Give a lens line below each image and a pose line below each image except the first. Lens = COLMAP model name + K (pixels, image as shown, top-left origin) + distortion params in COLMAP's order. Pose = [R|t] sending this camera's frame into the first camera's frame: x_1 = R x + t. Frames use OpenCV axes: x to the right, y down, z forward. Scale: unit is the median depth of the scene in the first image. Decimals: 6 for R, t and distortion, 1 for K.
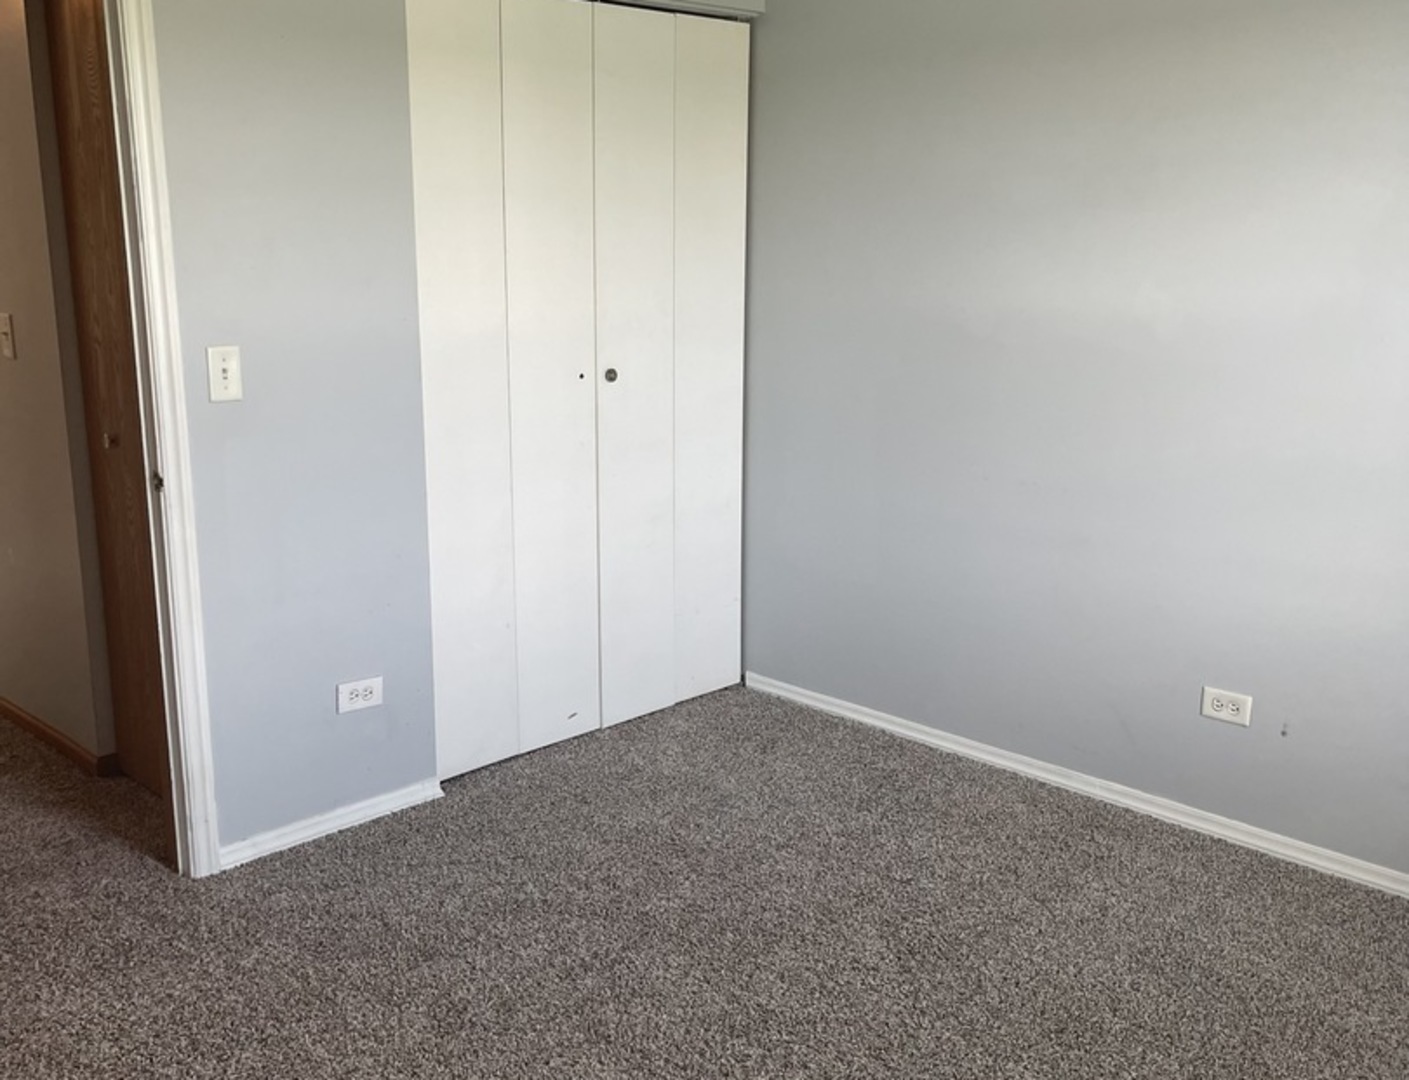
lens RADIAL K [[1441.6, 0, 705.0], [0, 1441.6, 550.1], [0, 0, 1]] dist [0.011159, 0.000000]
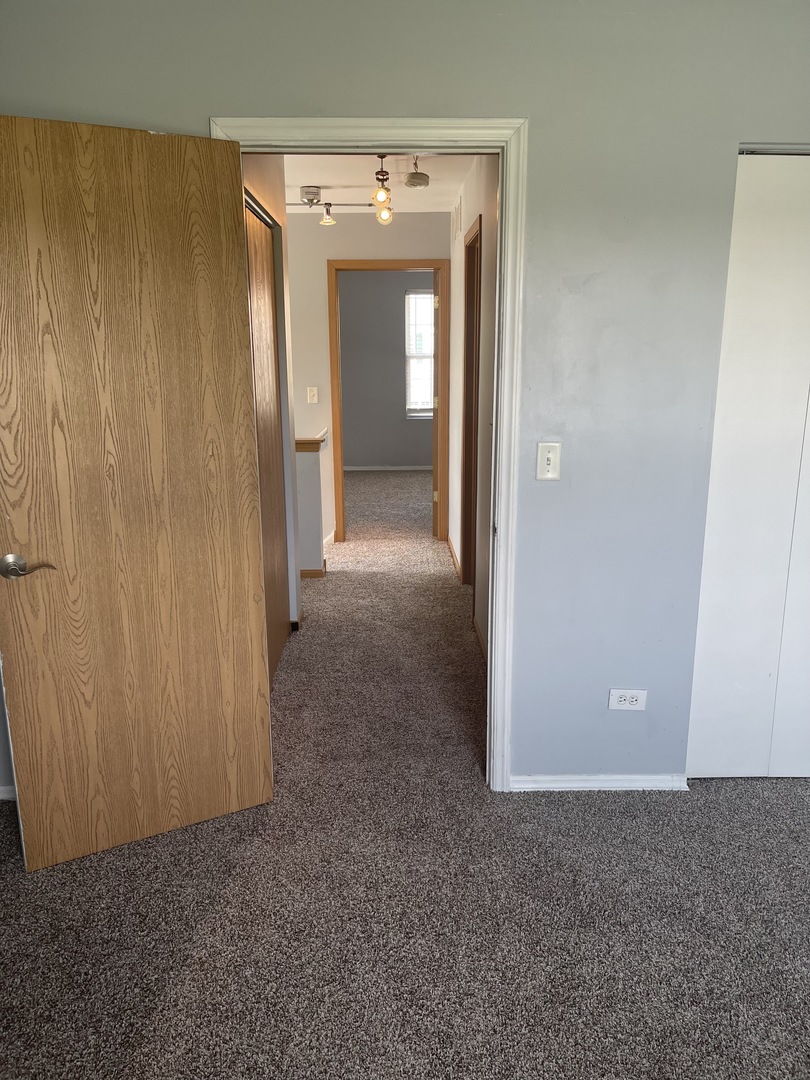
lens RADIAL K [[824.6, 0, 406.9], [0, 824.6, 544.1], [0, 0, 1]] dist [0.057282, -0.049942]
pose [[0.709764, 0.156846, -0.686757, 0.138507], [-0.152314, 0.986006, 0.067773, -0.071612], [0.687776, 0.056500, 0.723721, 0.296106]]
